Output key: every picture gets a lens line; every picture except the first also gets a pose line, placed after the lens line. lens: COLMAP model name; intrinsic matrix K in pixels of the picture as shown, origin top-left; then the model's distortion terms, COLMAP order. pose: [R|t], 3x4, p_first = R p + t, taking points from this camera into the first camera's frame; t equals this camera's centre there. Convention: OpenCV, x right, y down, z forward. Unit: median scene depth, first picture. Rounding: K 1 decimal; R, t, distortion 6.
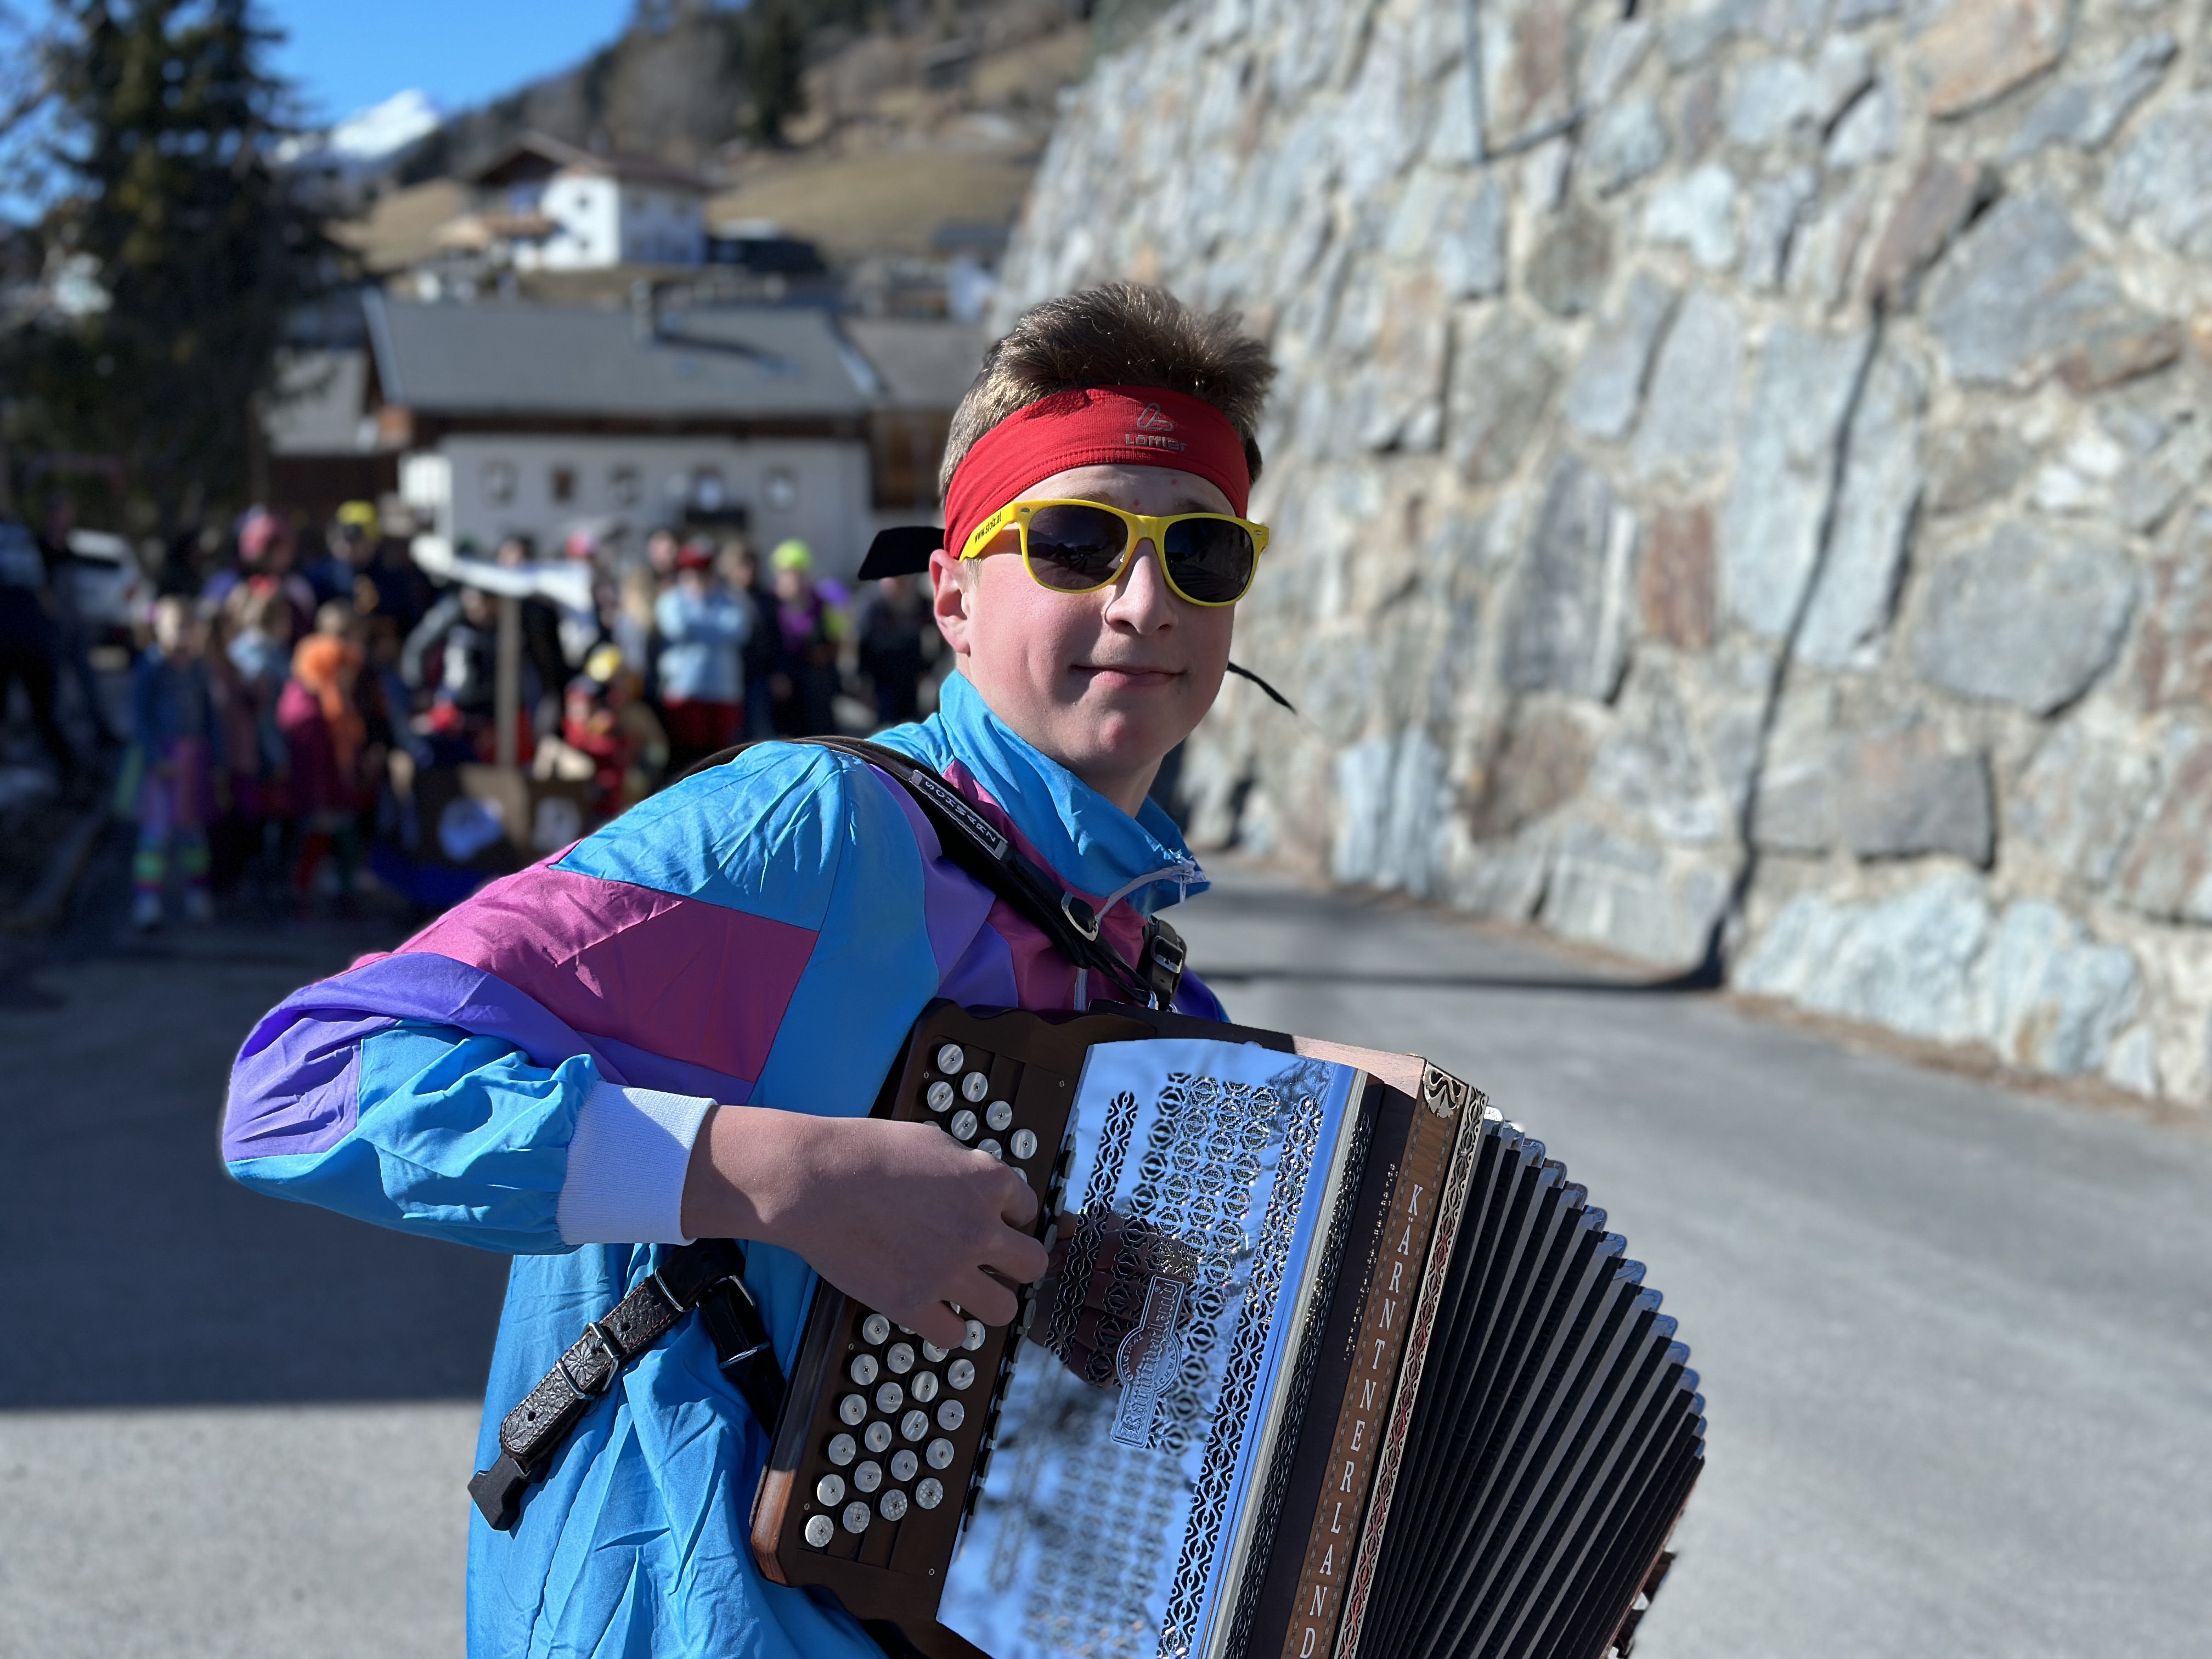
lens RADIAL K [[3313.2, 0, 1093.8], [0, 3313.2, 835.8], [0, 0, 1]] dist [0.203457, 0.000000]
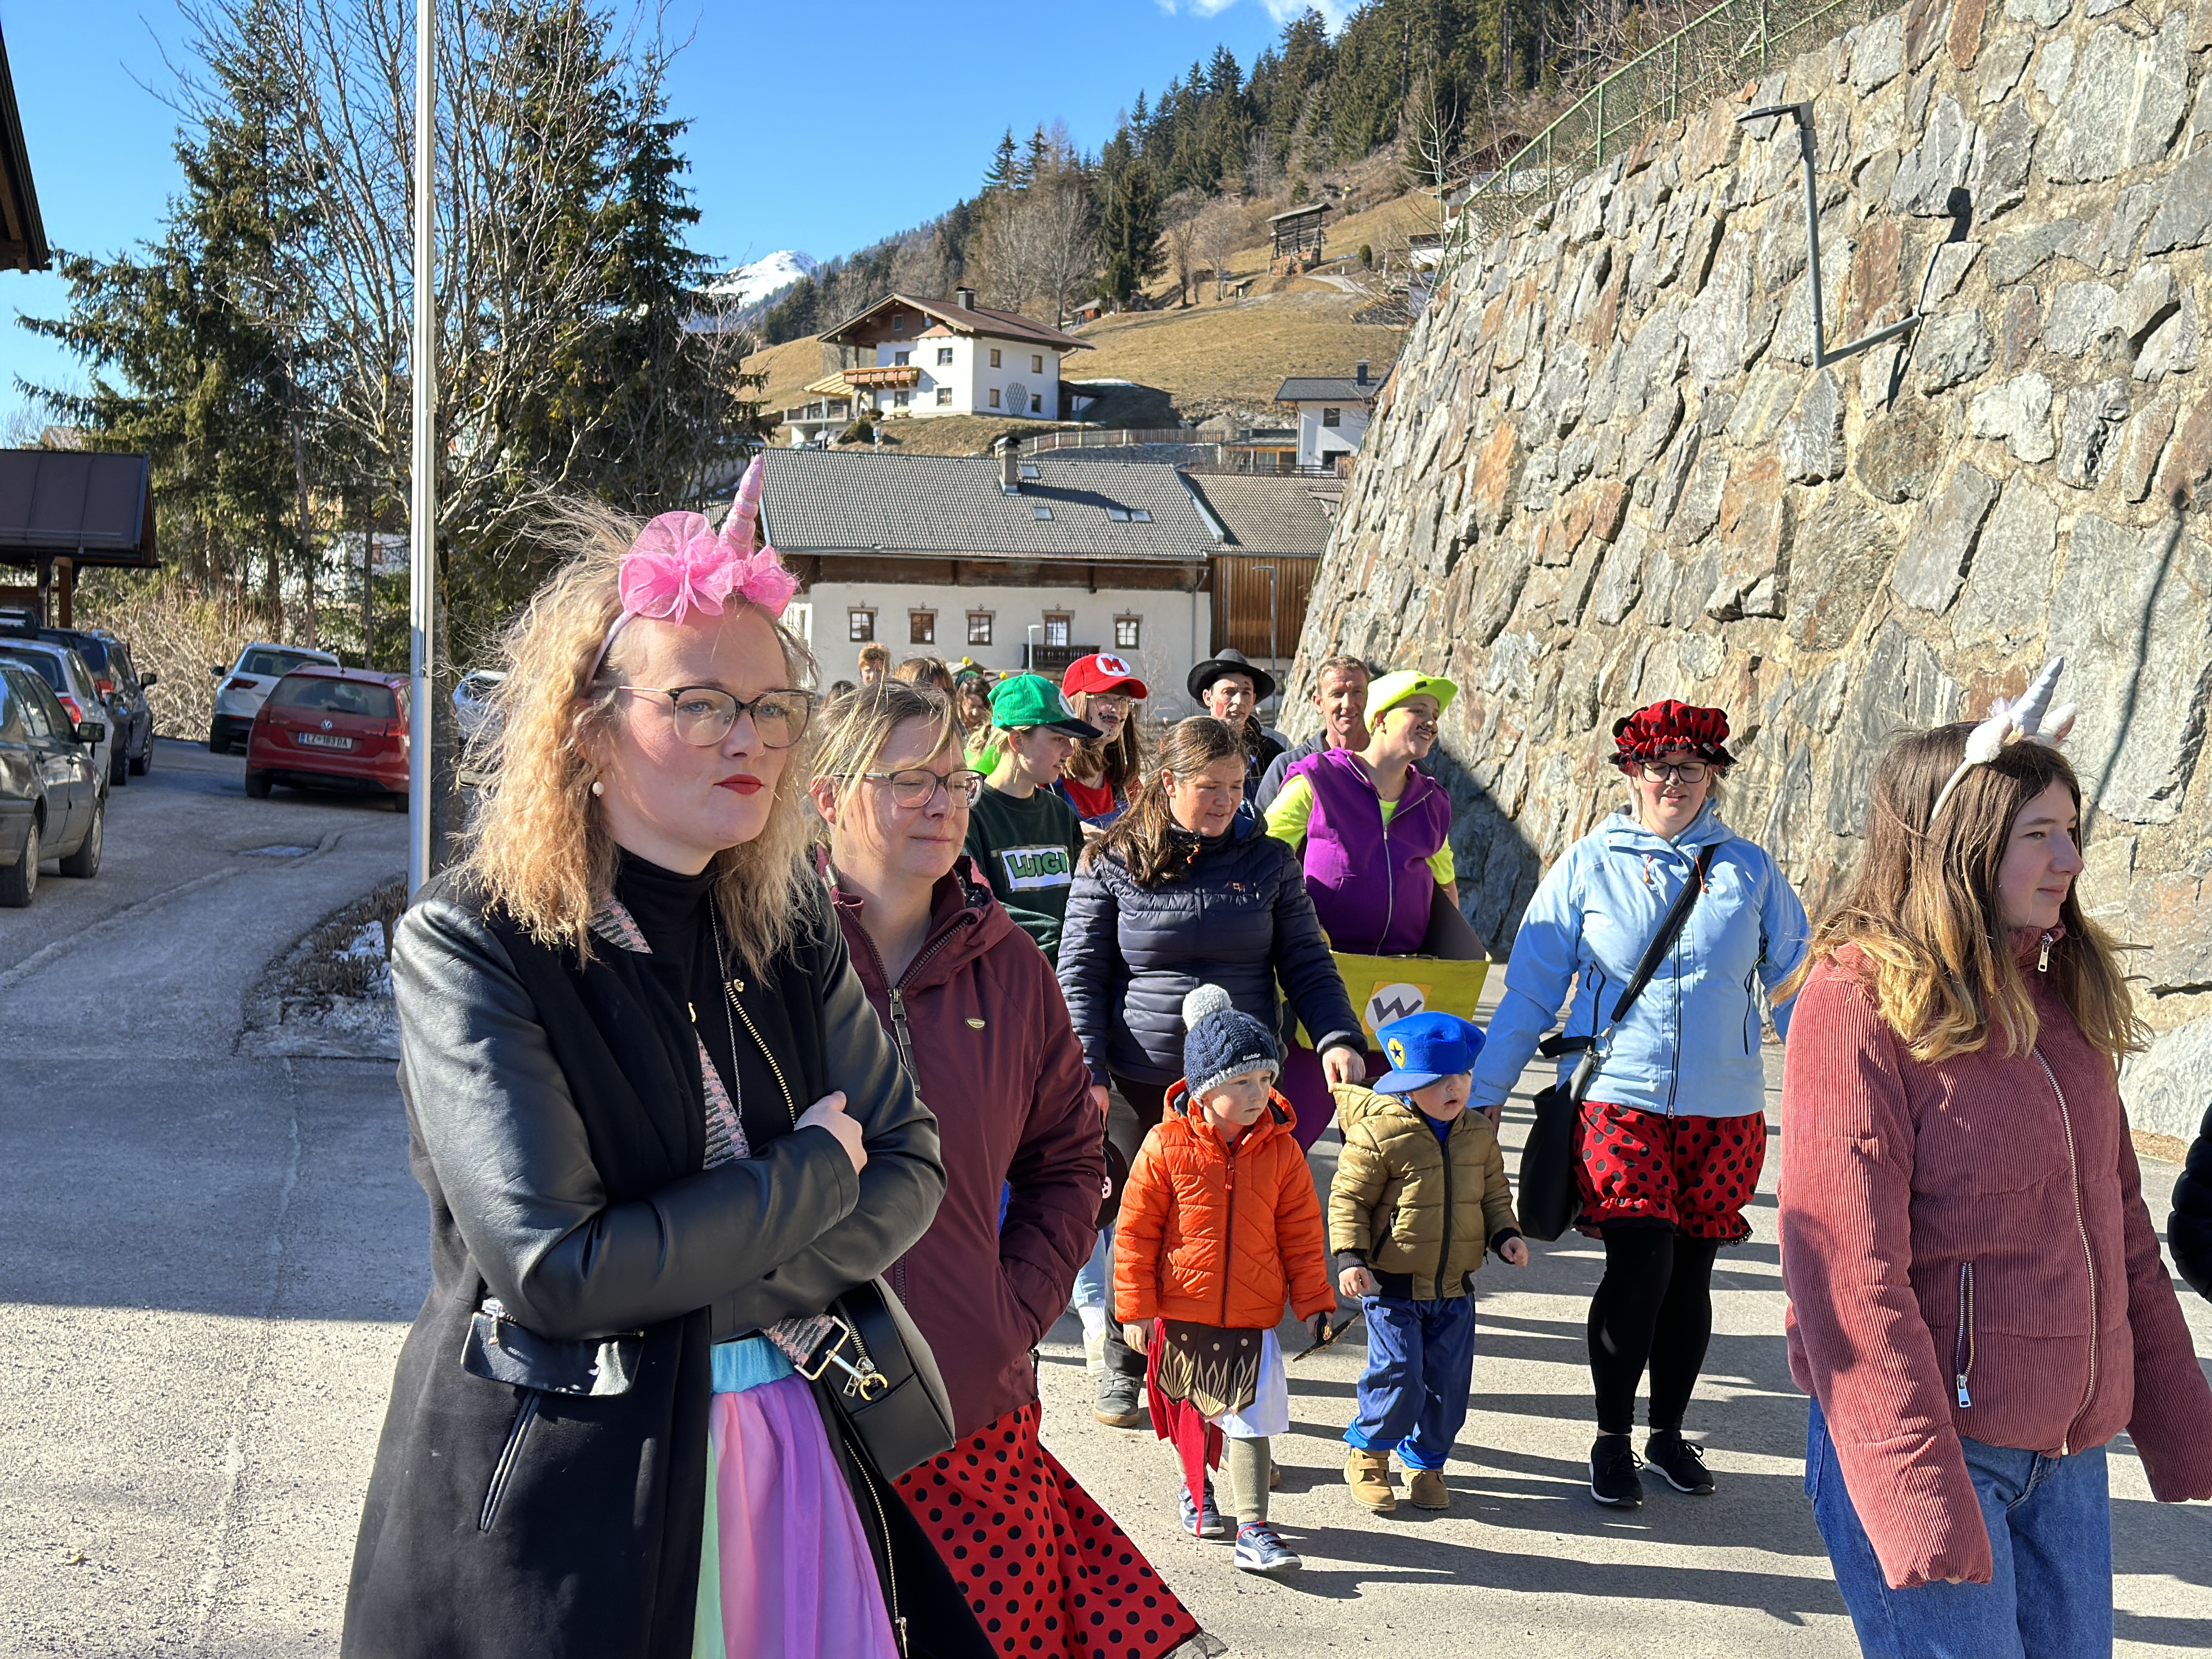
lens RADIAL K [[3313.2, 0, 1117.1], [0, 3313.2, 829.7], [0, 0, 1]] dist [0.203457, 0.000000]
pose [[0.995611, 0.020956, -0.091207, -0.009672], [-0.024964, 0.998762, -0.043026, 0.006596], [0.090193, 0.045114, 0.994902, -0.099854]]
